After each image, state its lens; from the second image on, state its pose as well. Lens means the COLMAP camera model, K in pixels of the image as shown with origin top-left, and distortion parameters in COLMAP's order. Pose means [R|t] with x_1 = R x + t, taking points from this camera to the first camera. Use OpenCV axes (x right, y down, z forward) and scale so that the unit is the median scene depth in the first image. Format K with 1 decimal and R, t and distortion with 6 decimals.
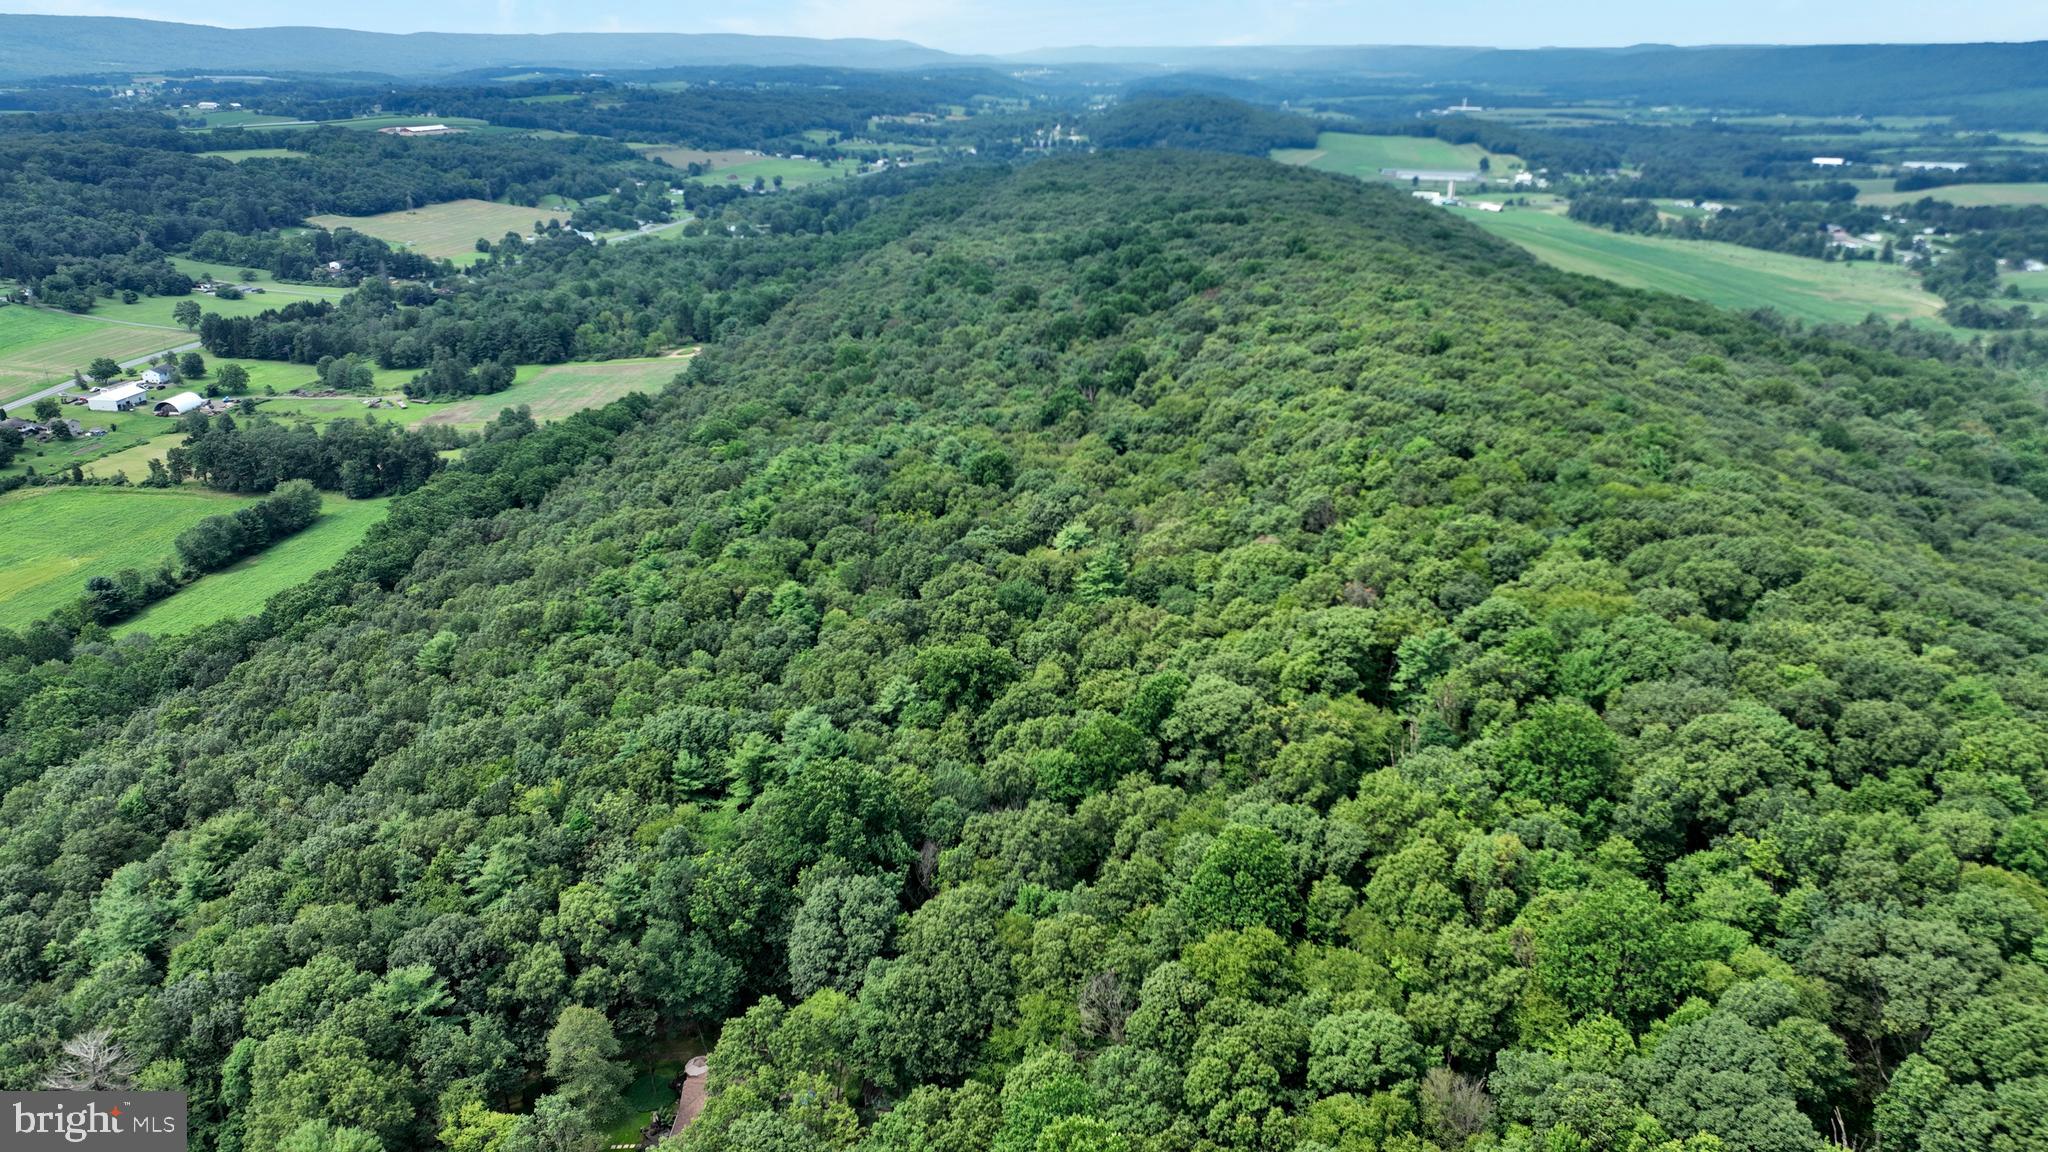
lens RADIAL K [[1432.9, 0, 1025.7], [0, 1432.9, 575.5], [0, 0, 1]] dist [-0.013465, 0.028321]
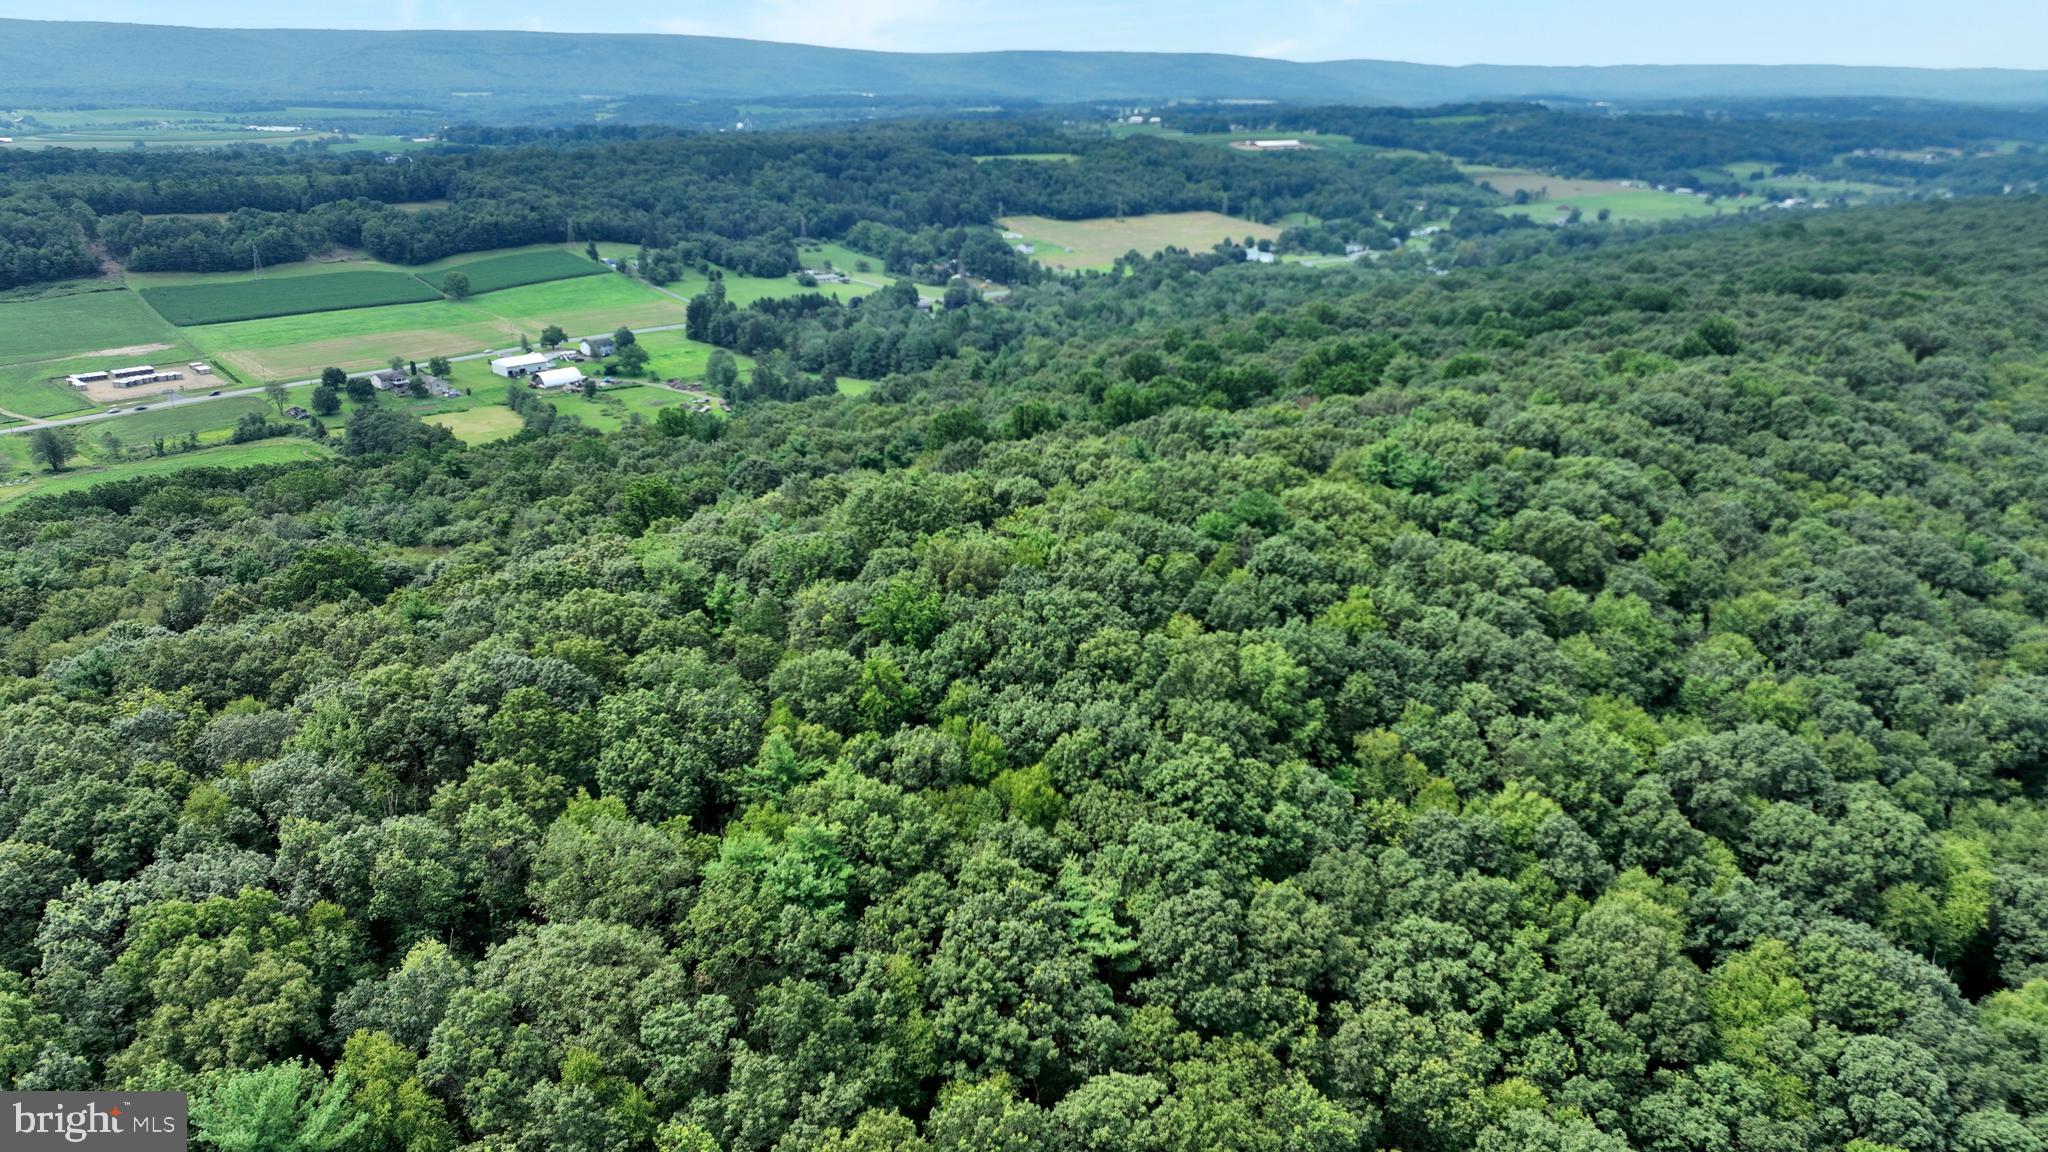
lens RADIAL K [[1432.9, 0, 1025.7], [0, 1432.9, 575.5], [0, 0, 1]] dist [-0.013465, 0.028321]
pose [[0.770659, 0.207404, -0.602551, 0.223718], [-0.220258, 0.973971, 0.053541, -0.079953], [0.597972, 0.091455, 0.796282, 0.297241]]
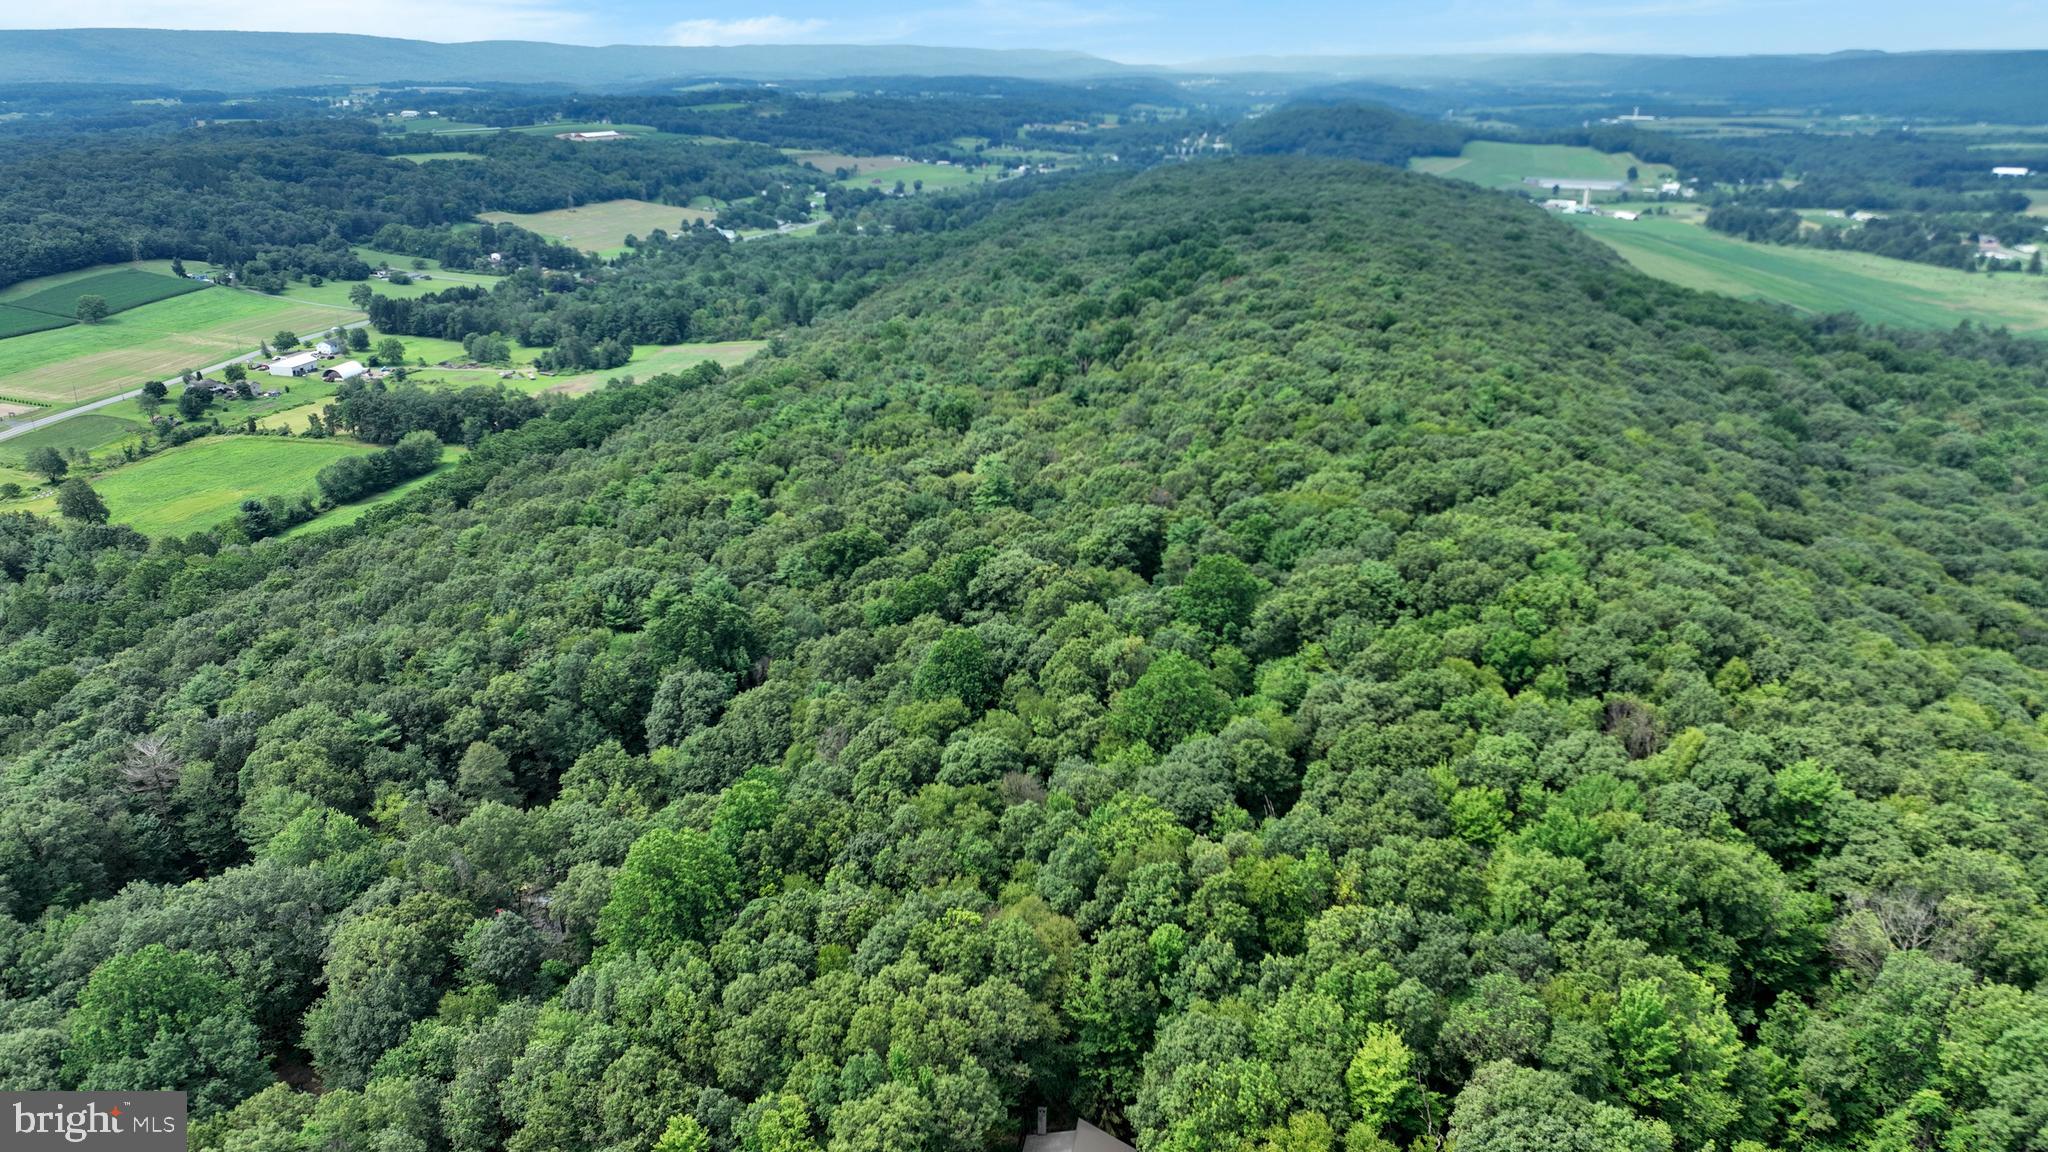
lens RADIAL K [[1432.9, 0, 1025.7], [0, 1432.9, 575.5], [0, 0, 1]] dist [-0.013465, 0.028321]
pose [[0.993320, 0.035772, -0.109703, 0.057618], [-0.036450, 0.999327, -0.004181, 0.020226], [0.109480, 0.008152, 0.993956, -0.052004]]
